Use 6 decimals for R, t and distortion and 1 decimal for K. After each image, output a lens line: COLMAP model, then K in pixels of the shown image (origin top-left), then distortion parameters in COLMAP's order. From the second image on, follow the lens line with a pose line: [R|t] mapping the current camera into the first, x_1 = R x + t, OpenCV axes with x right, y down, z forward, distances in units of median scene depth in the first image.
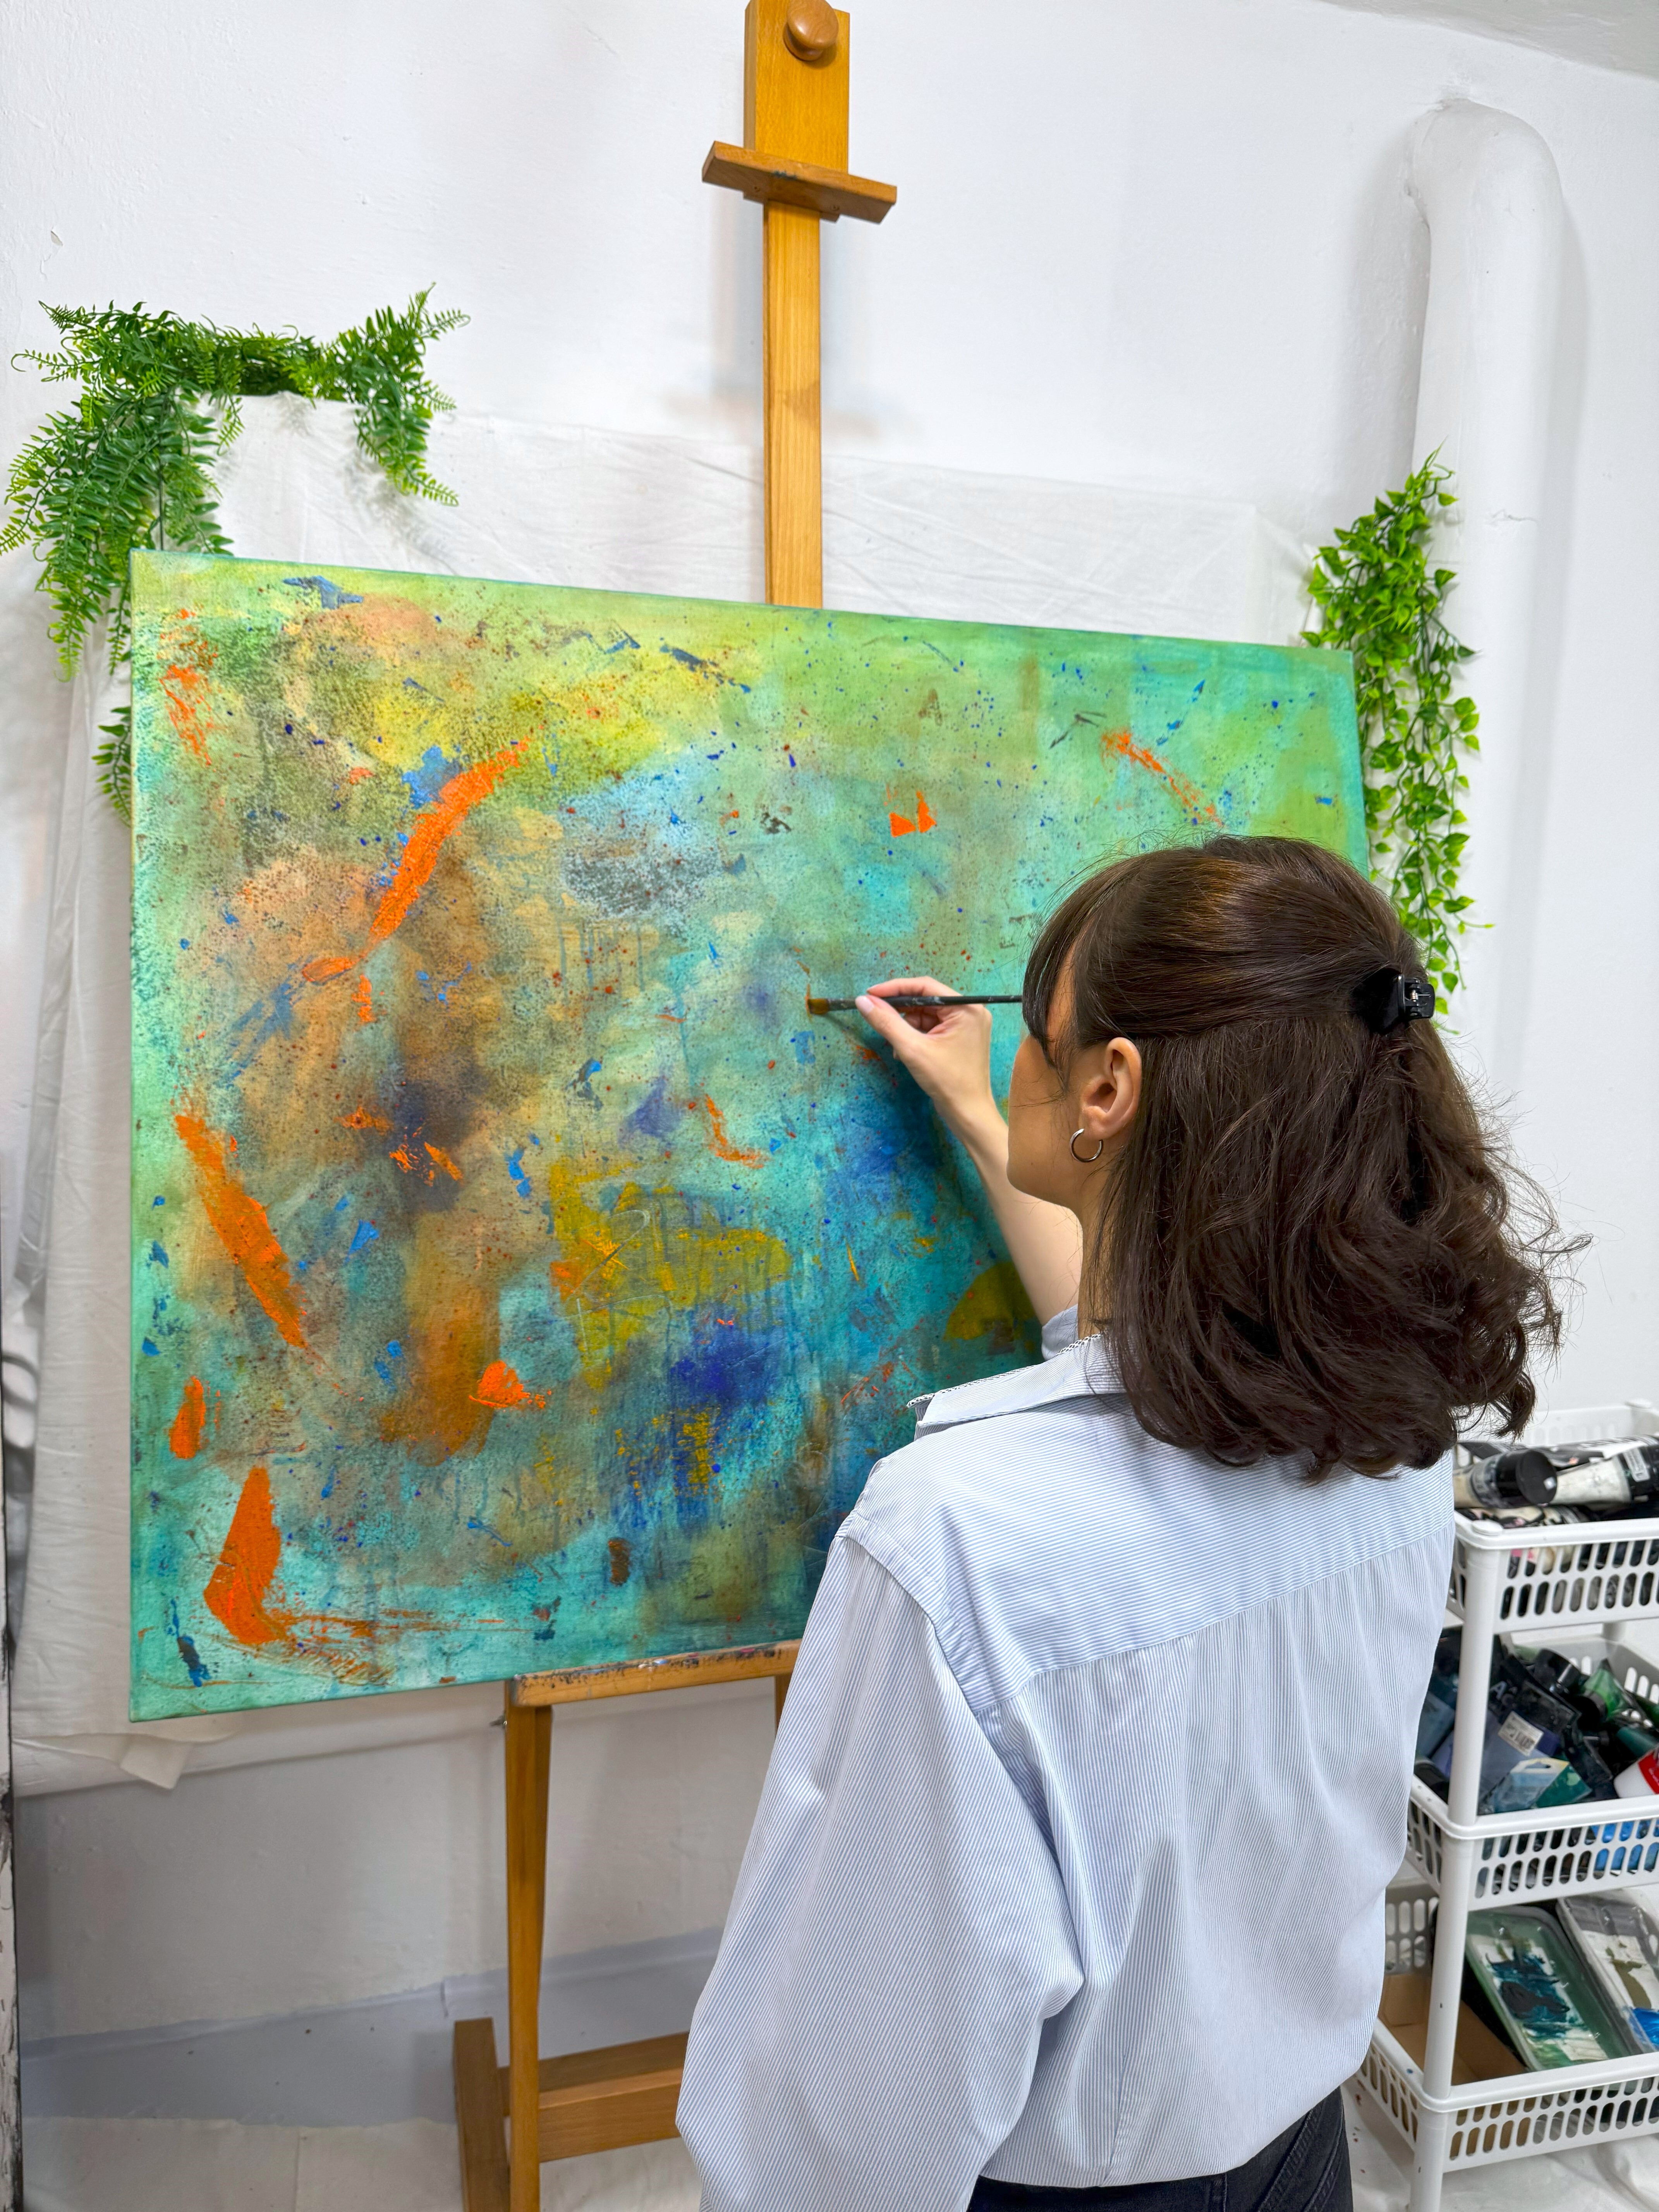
lens RADIAL K [[1525.5, 0, 834.6], [0, 1525.5, 1106.9], [0, 0, 1]] dist [0.009998, -0.020865]
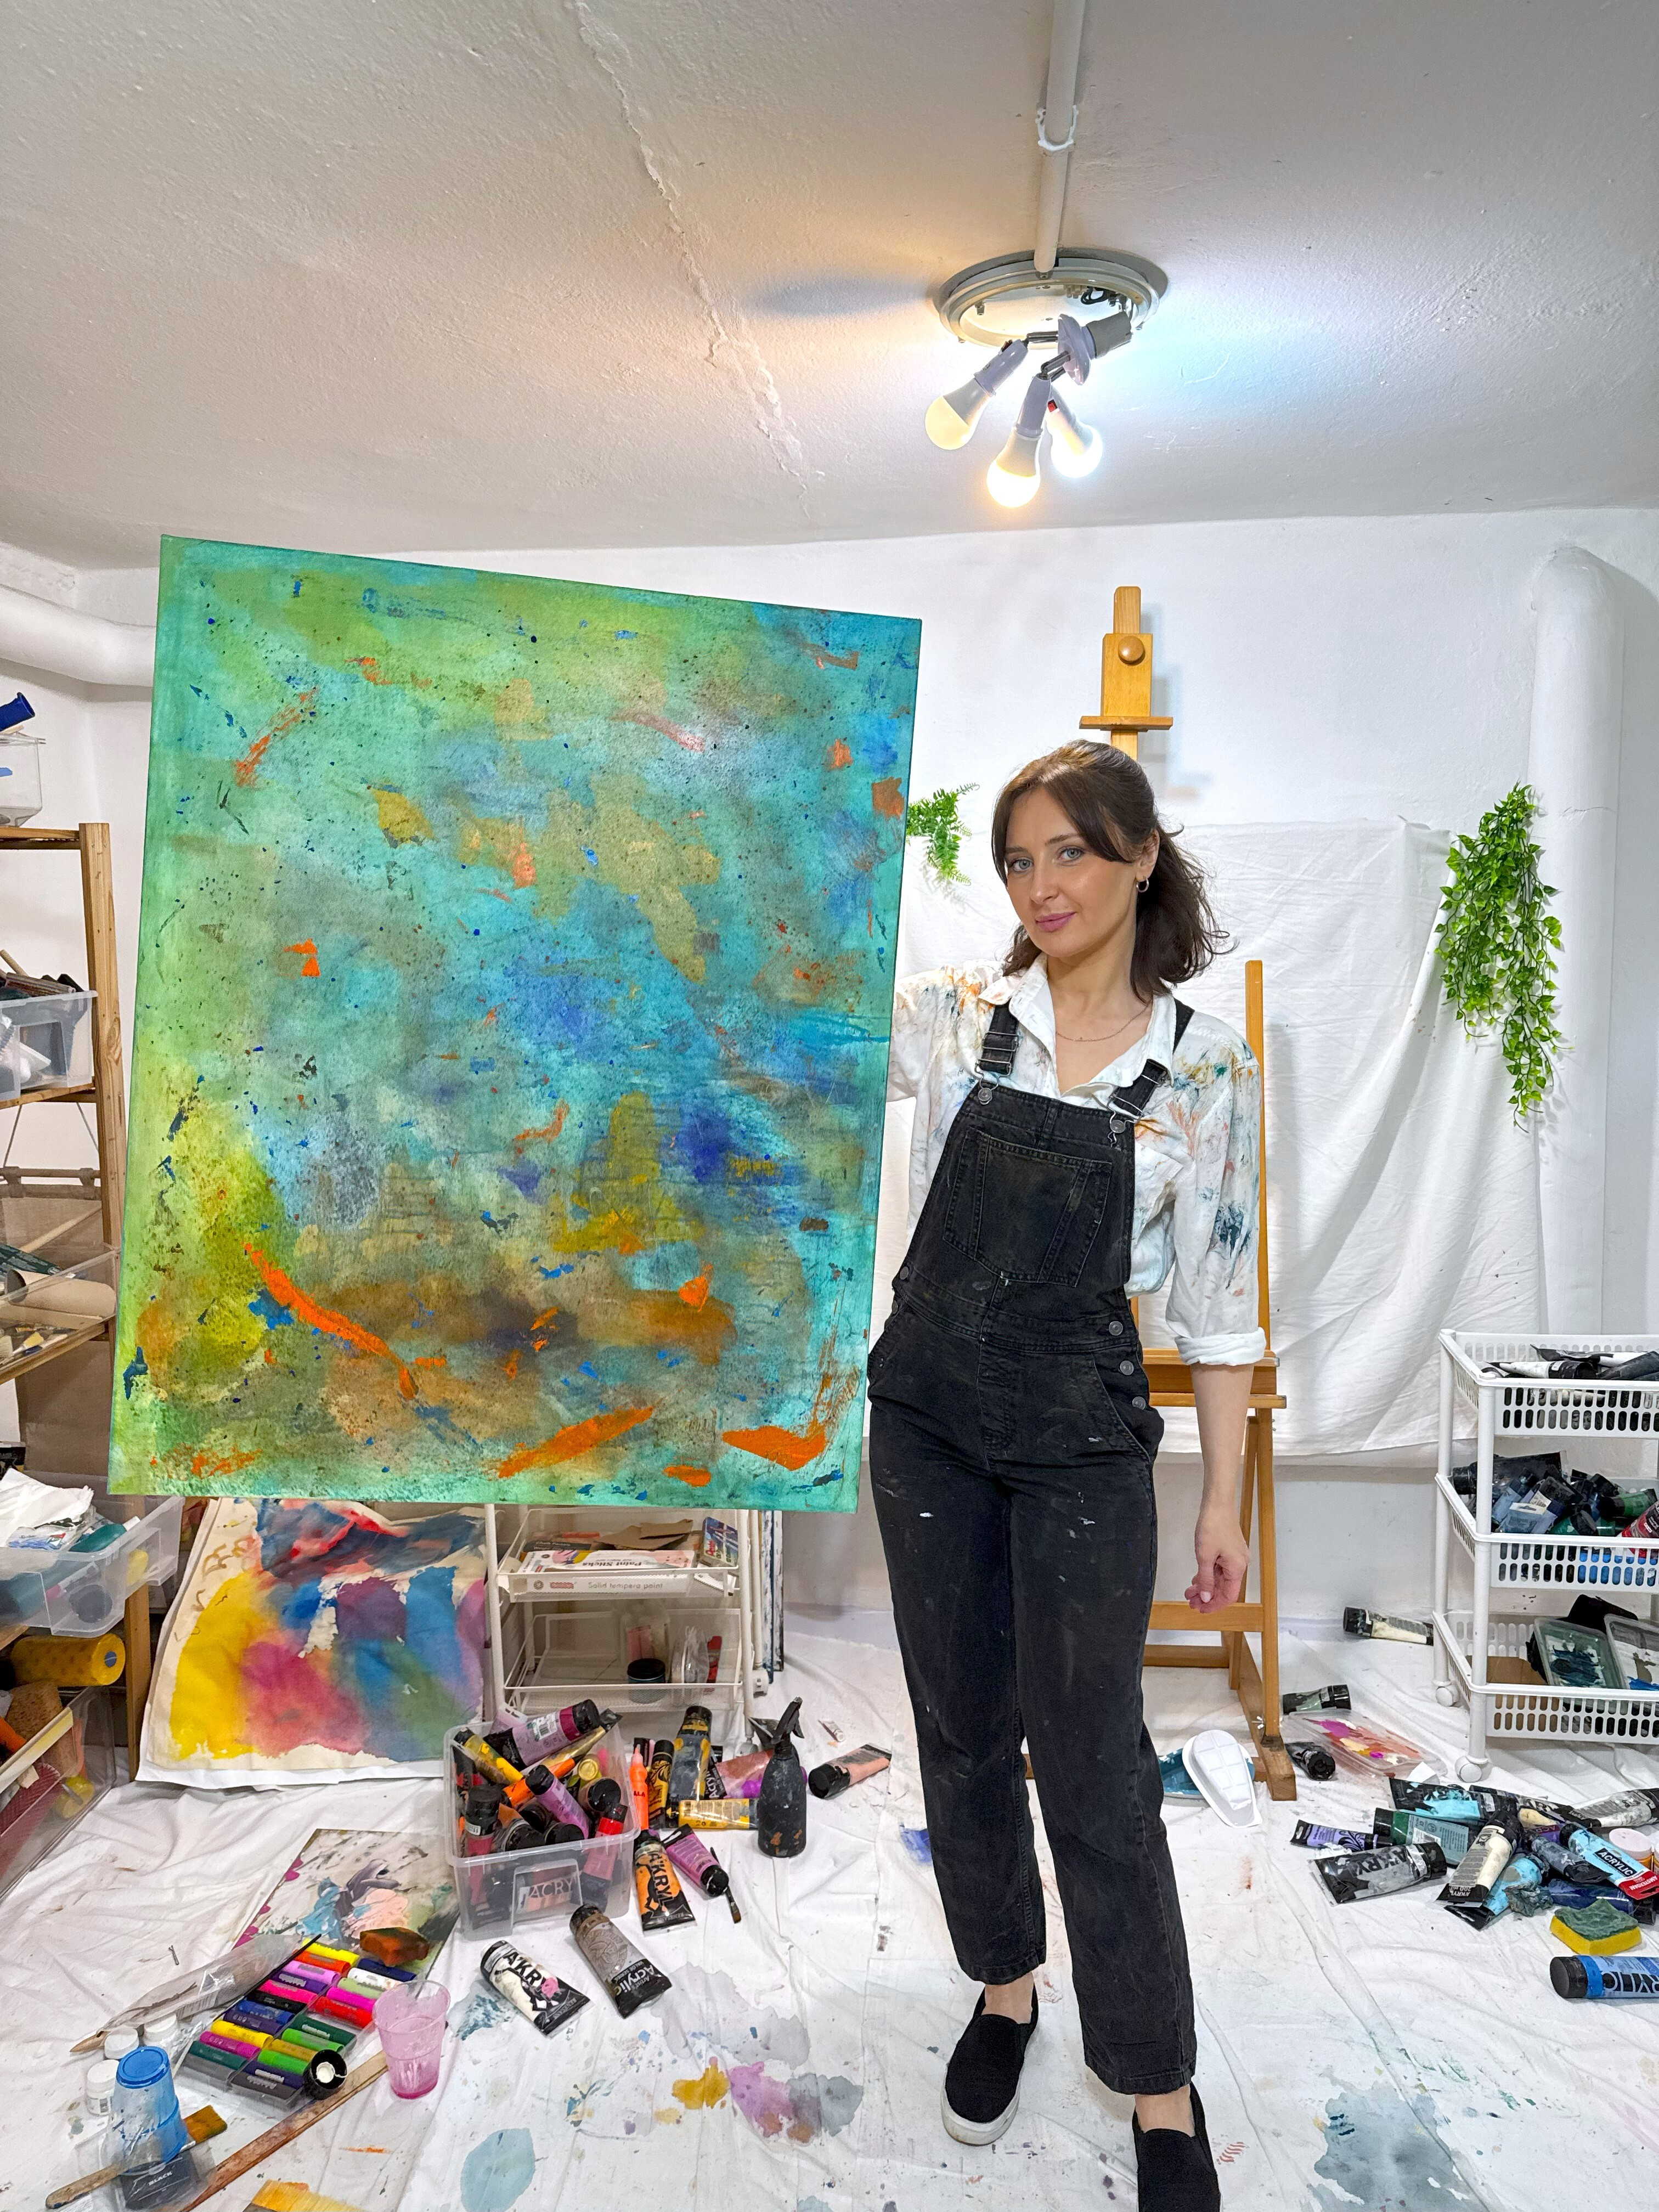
lens RADIAL K [[1525.5, 0, 833.3], [0, 1525.5, 1116.5], [0, 0, 1]] dist [0.009998, -0.020865]
pose [[0.928091, -0.000620, -0.372354, 0.404556], [-0.002266, 0.999971, -0.007314, -0.038935], [0.372348, 0.007631, 0.928062, -1.183684]]
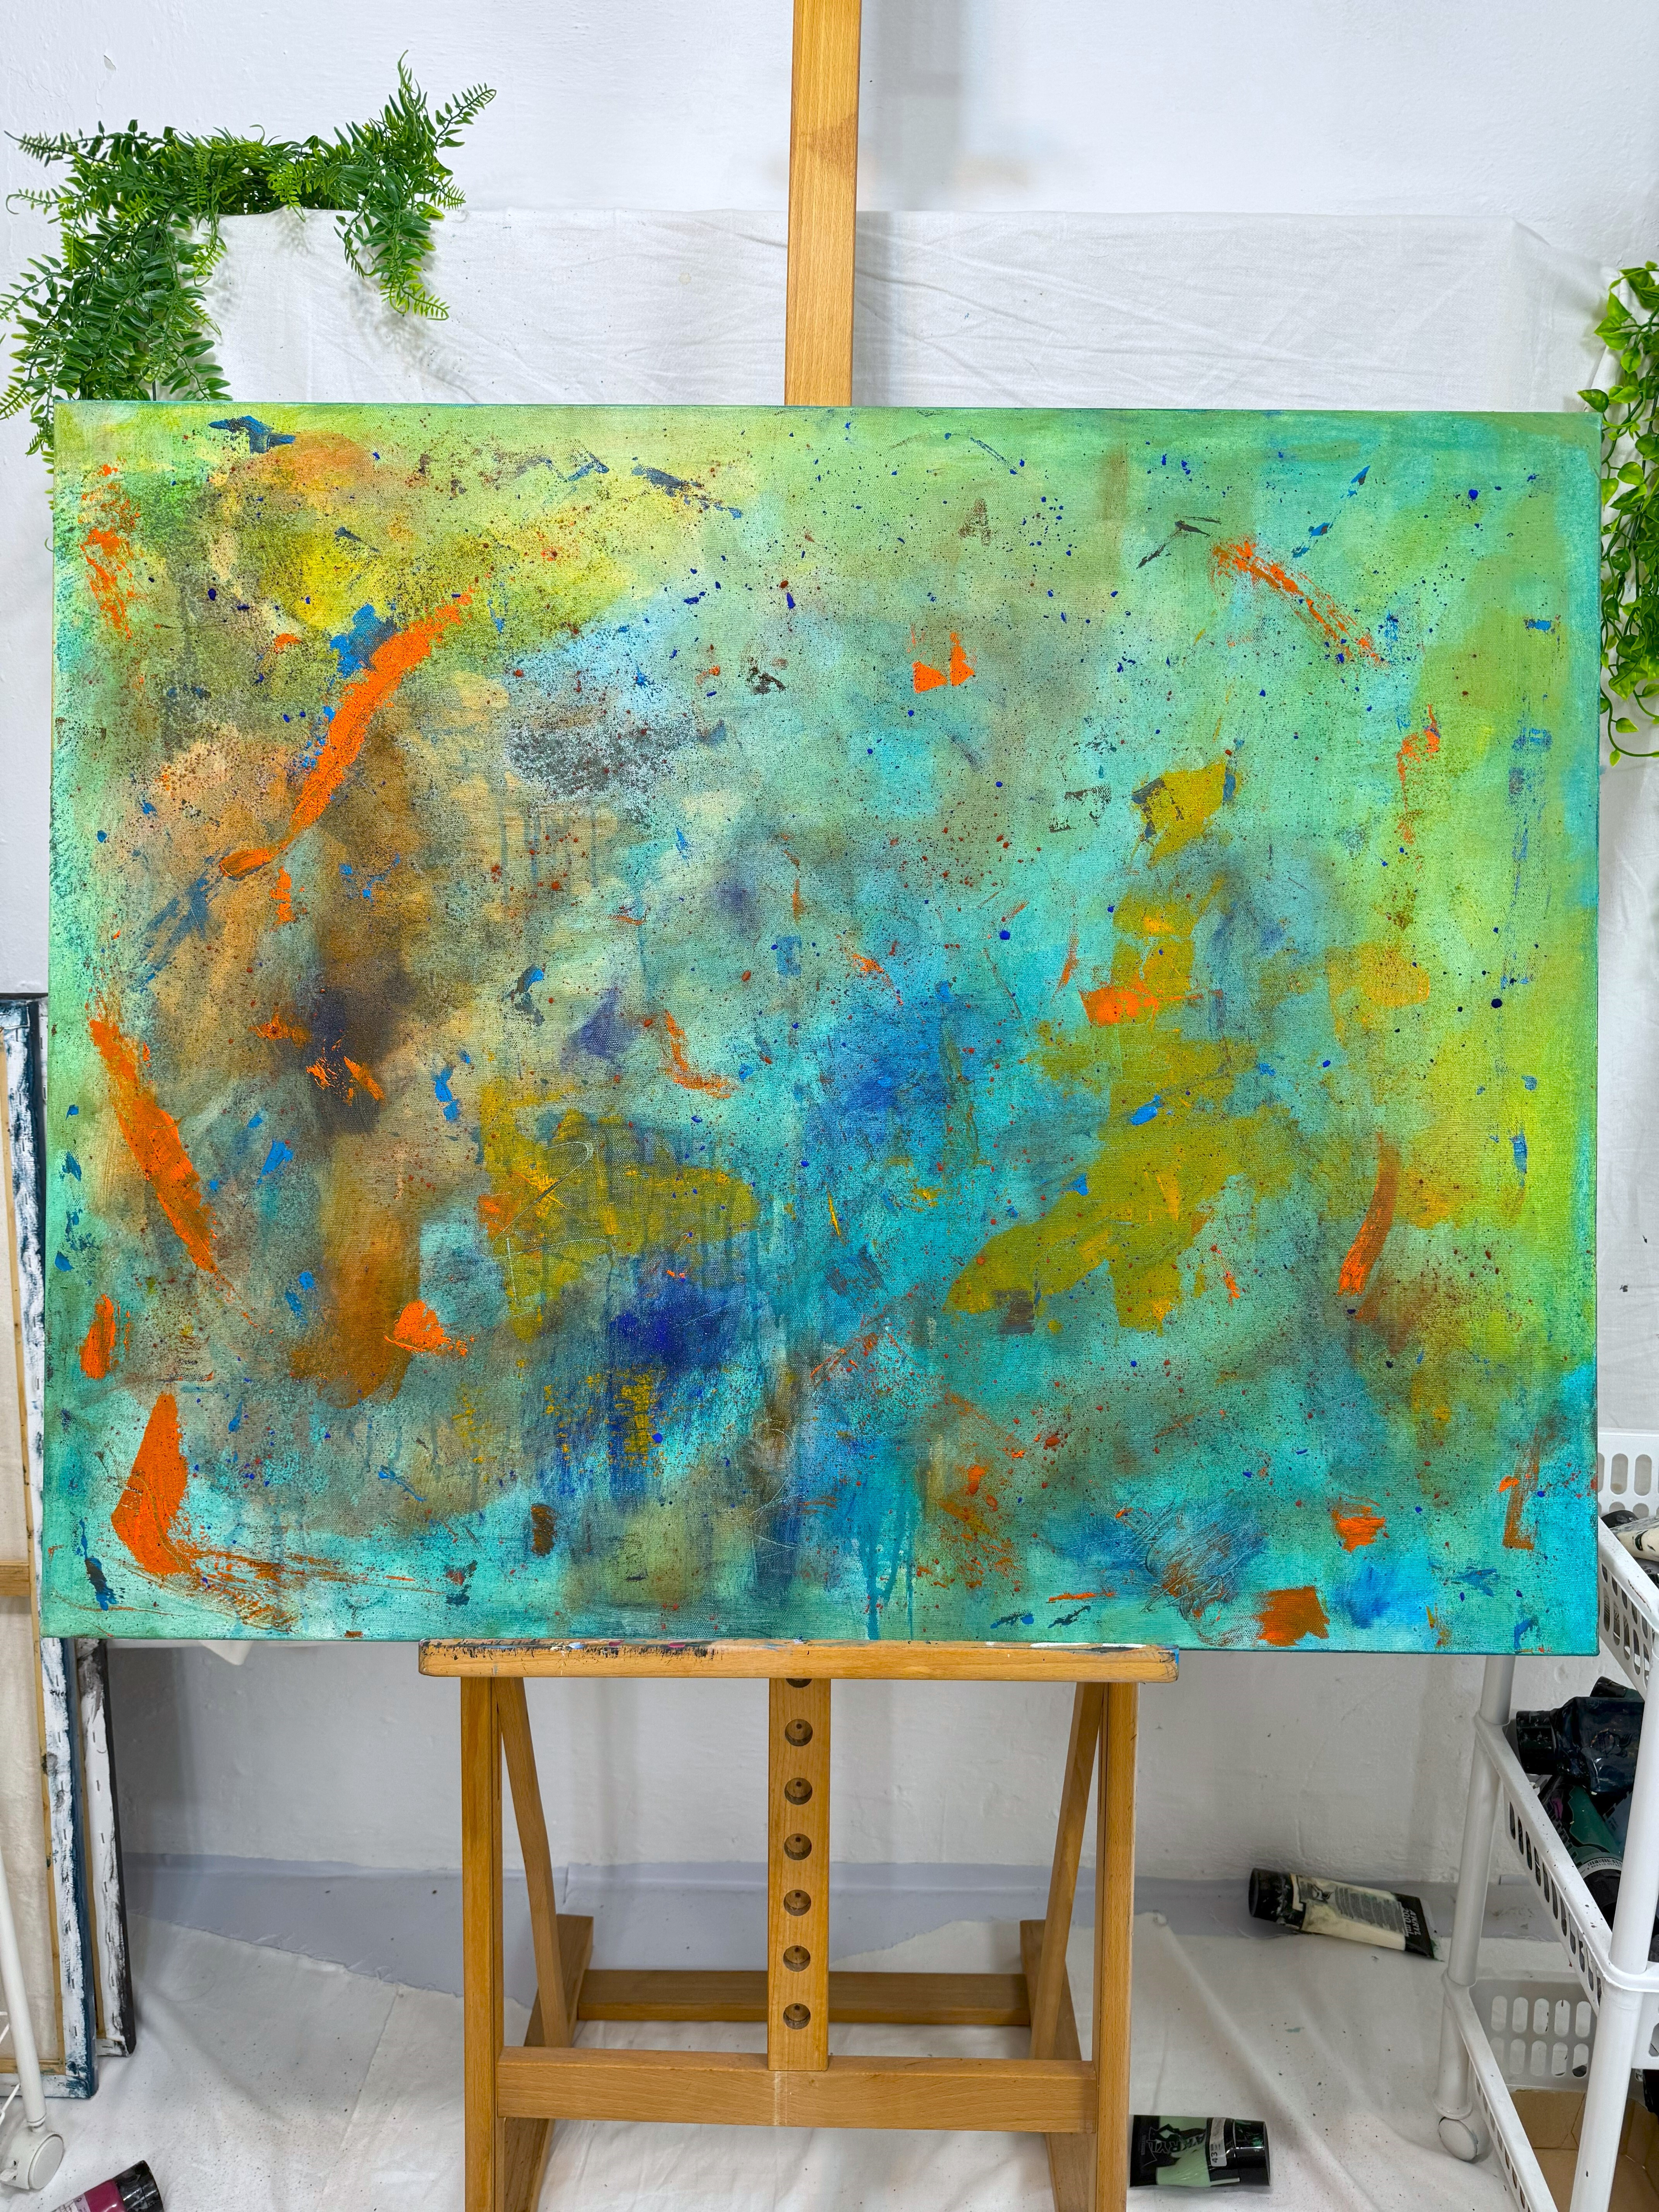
lens RADIAL K [[1525.5, 0, 836.4], [0, 1525.5, 1105.8], [0, 0, 1]] dist [0.009998, -0.020865]
pose [[0.955981, 0.050765, -0.289002, 0.247901], [-0.021764, 0.994475, 0.102694, -0.042566], [0.292619, -0.091883, 0.951804, 0.200427]]
